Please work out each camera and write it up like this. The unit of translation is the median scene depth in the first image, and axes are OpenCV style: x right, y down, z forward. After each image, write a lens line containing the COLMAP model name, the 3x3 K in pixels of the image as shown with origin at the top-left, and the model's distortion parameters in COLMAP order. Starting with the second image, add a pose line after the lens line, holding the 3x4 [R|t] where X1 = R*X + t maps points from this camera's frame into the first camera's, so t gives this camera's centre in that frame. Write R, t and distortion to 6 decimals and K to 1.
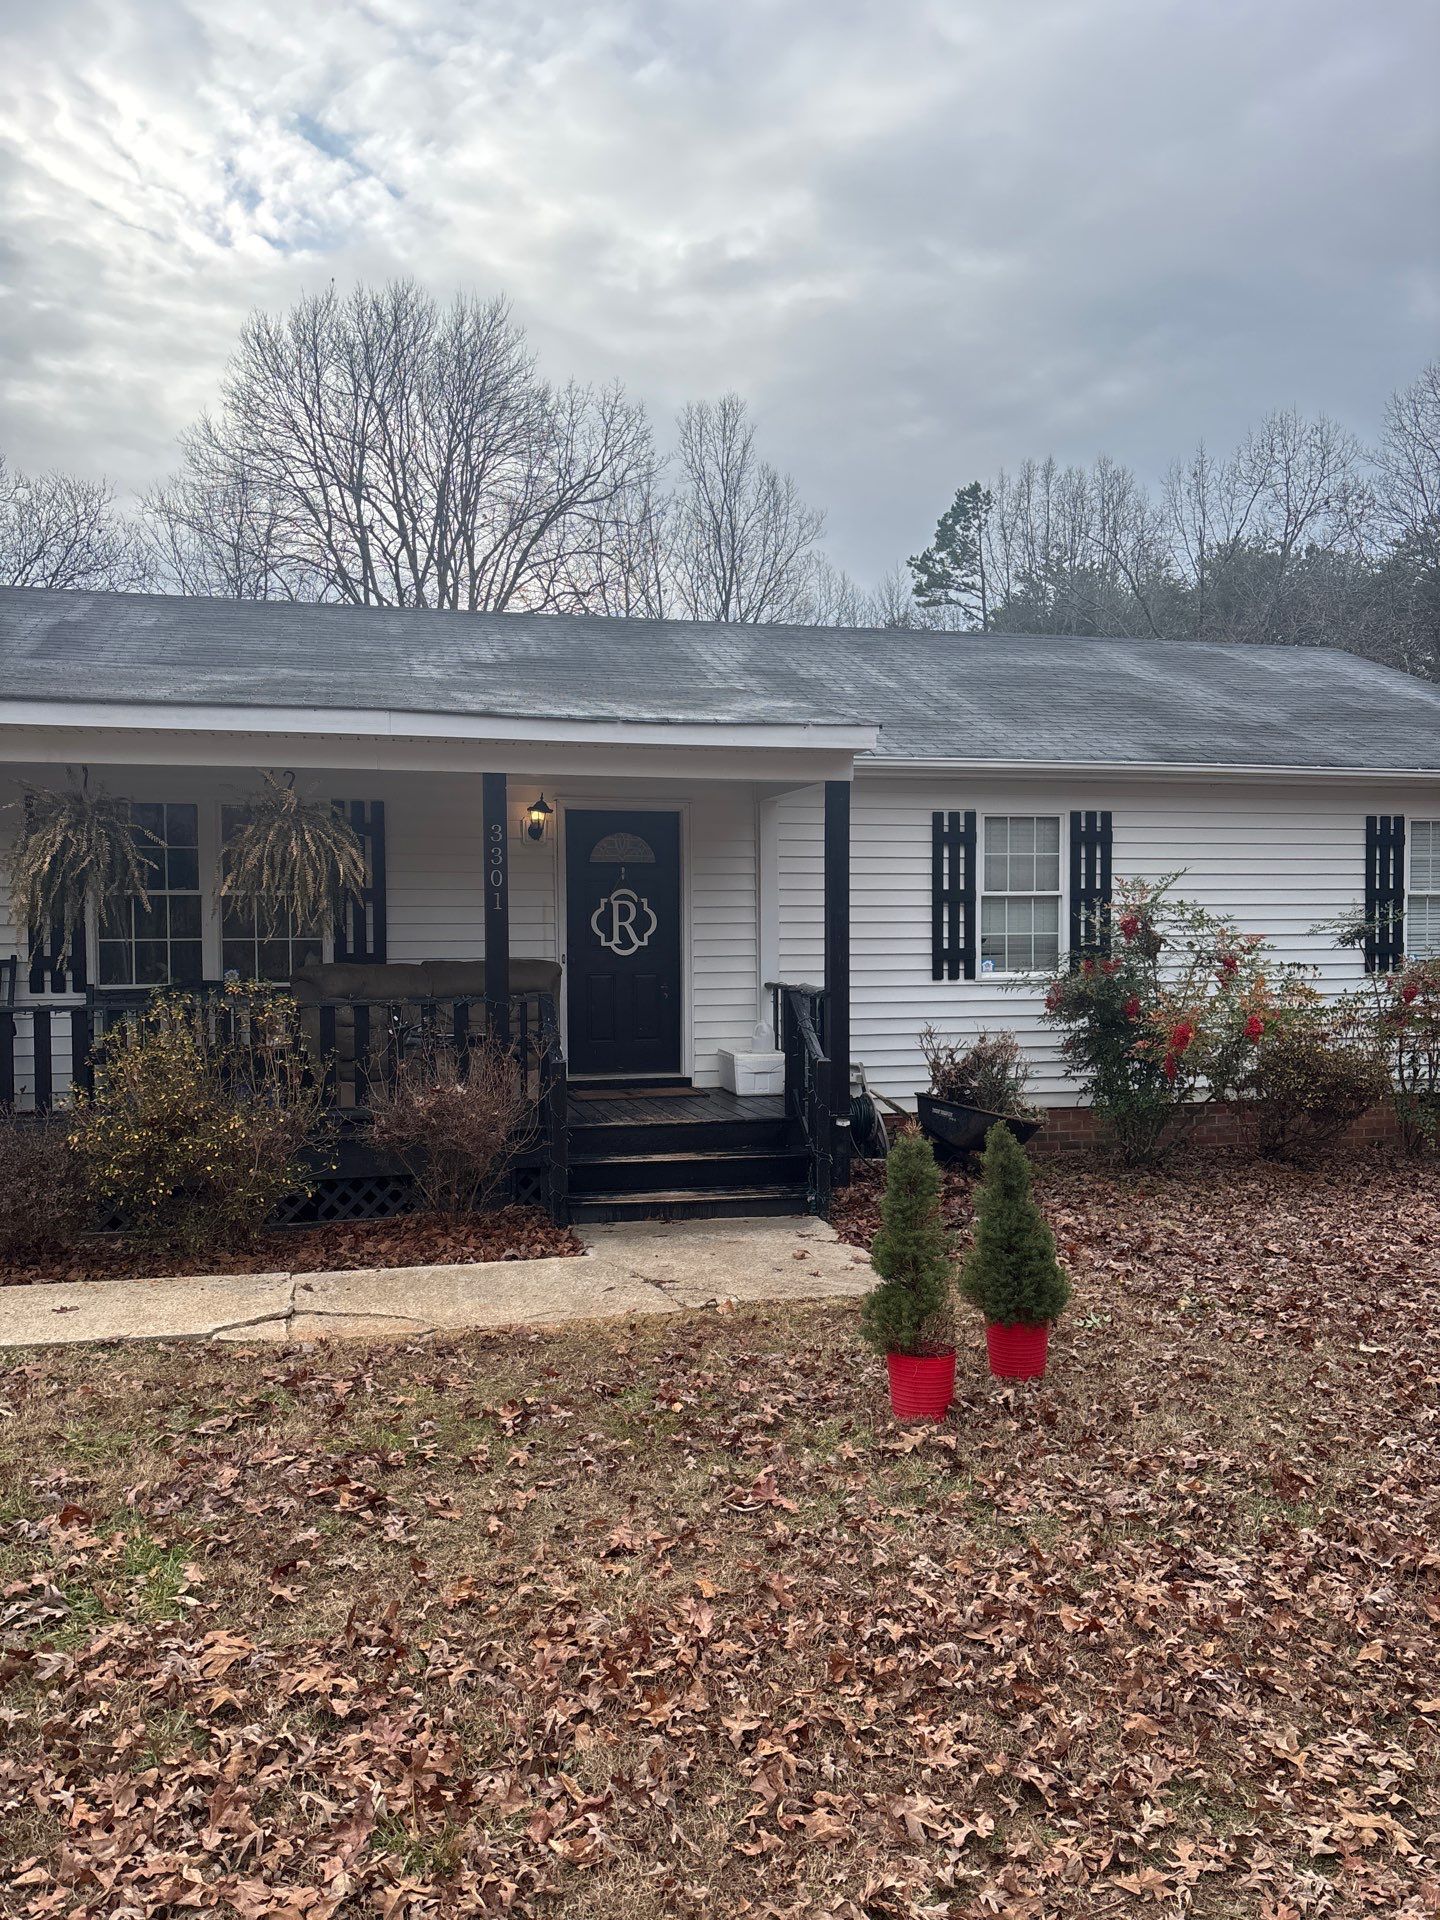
lens RADIAL K [[1392.1, 0, 720.0], [0, 1392.1, 960.0], [0, 0, 1]] dist [0.198709, -0.437629]
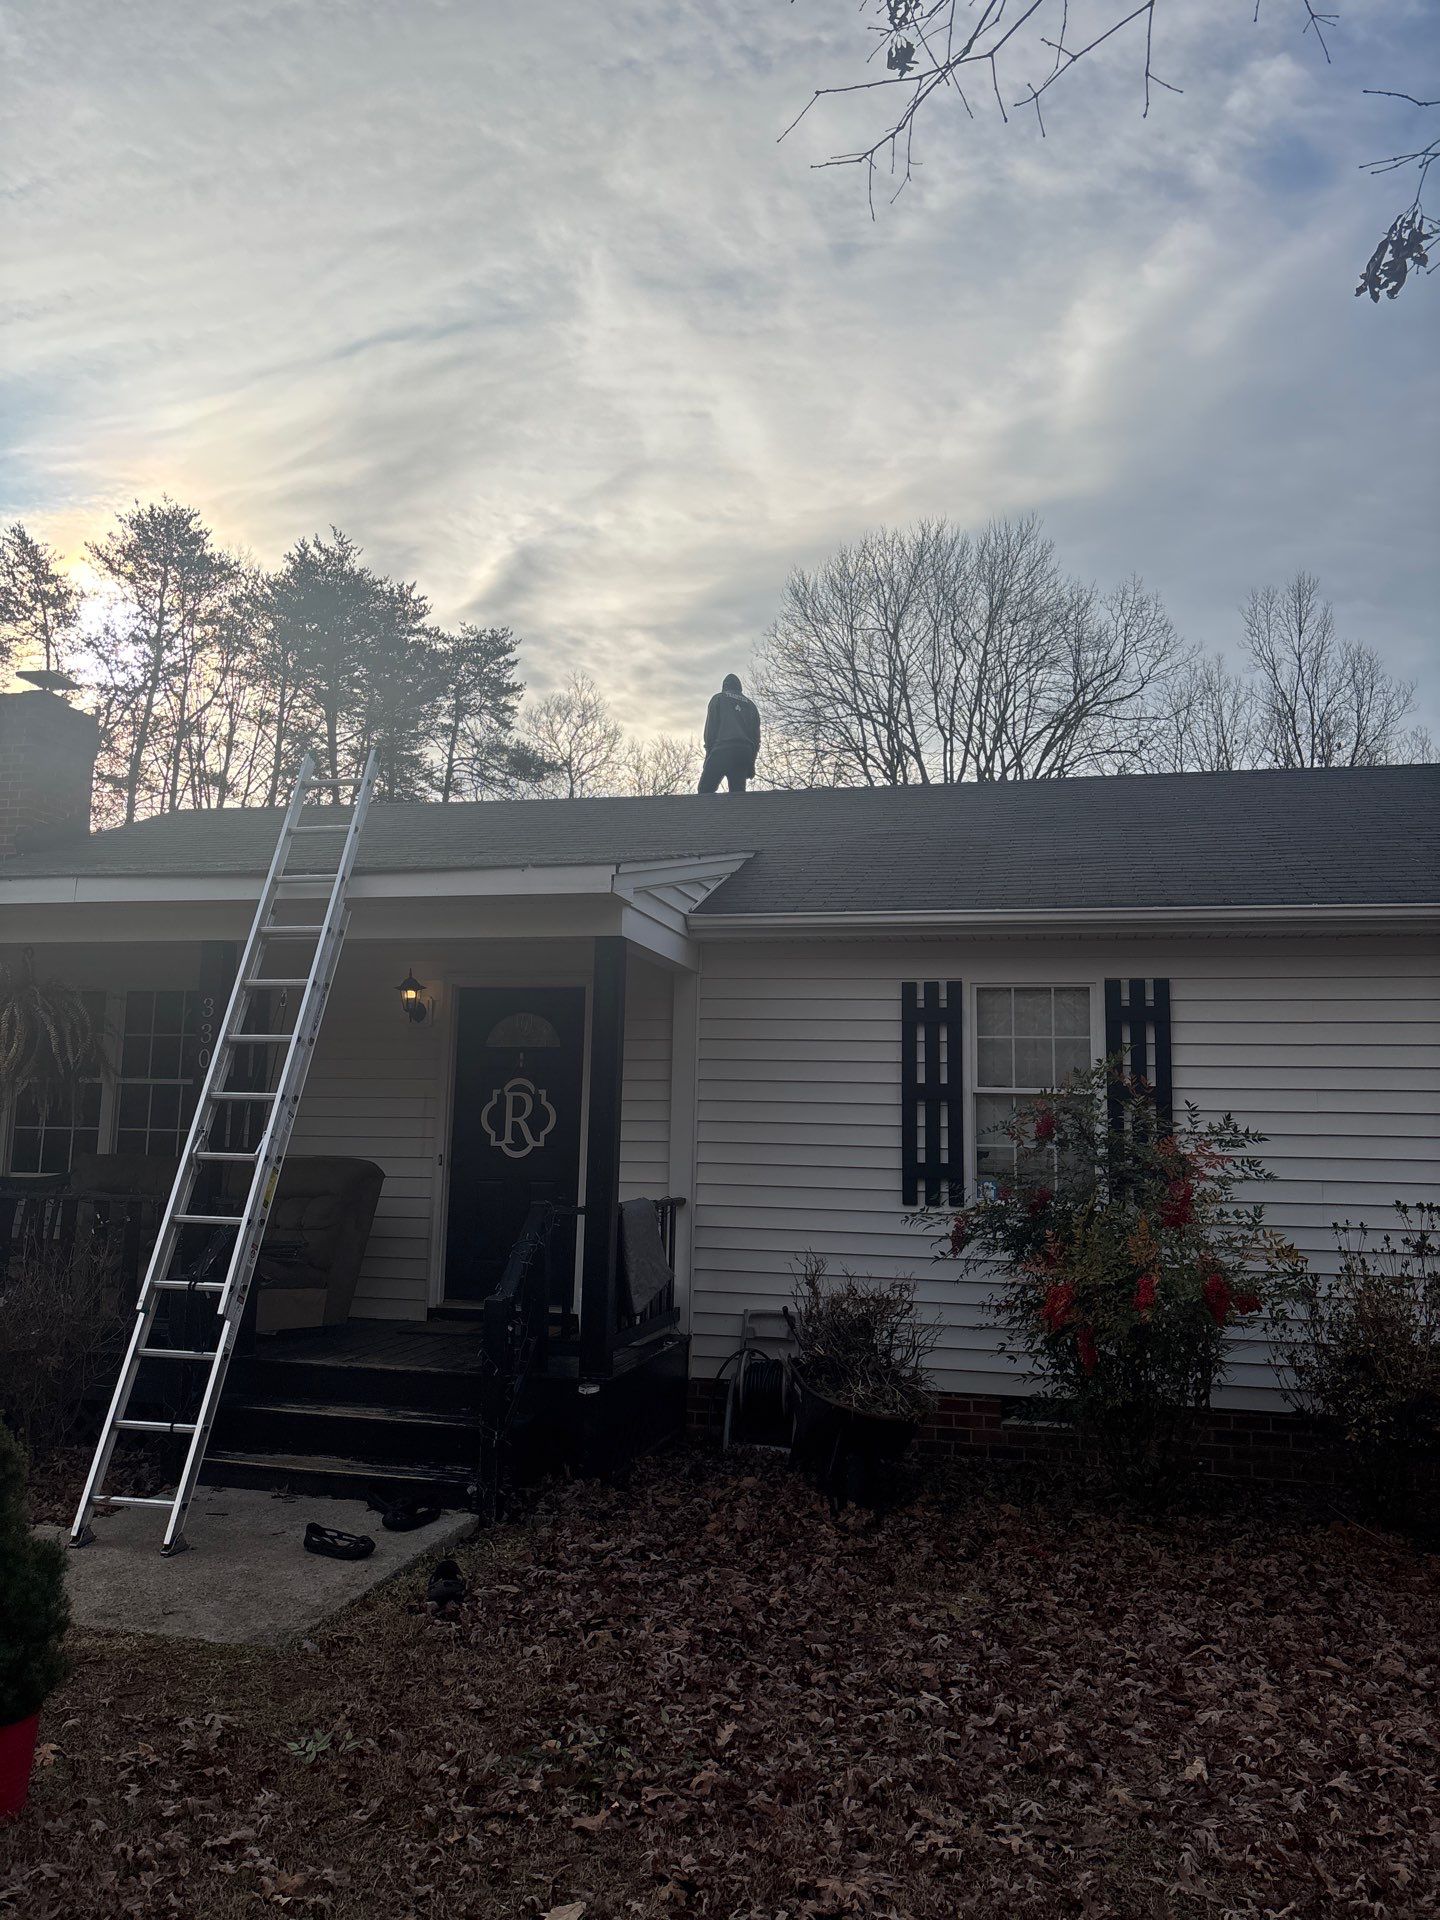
lens RADIAL K [[1392.1, 0, 720.0], [0, 1392.1, 960.0], [0, 0, 1]] dist [0.198709, -0.437629]
pose [[0.899367, -0.031701, -0.436043, 0.395685], [-0.035486, 0.988784, -0.145077, -0.002702], [0.435751, 0.145950, 0.888155, 0.270521]]
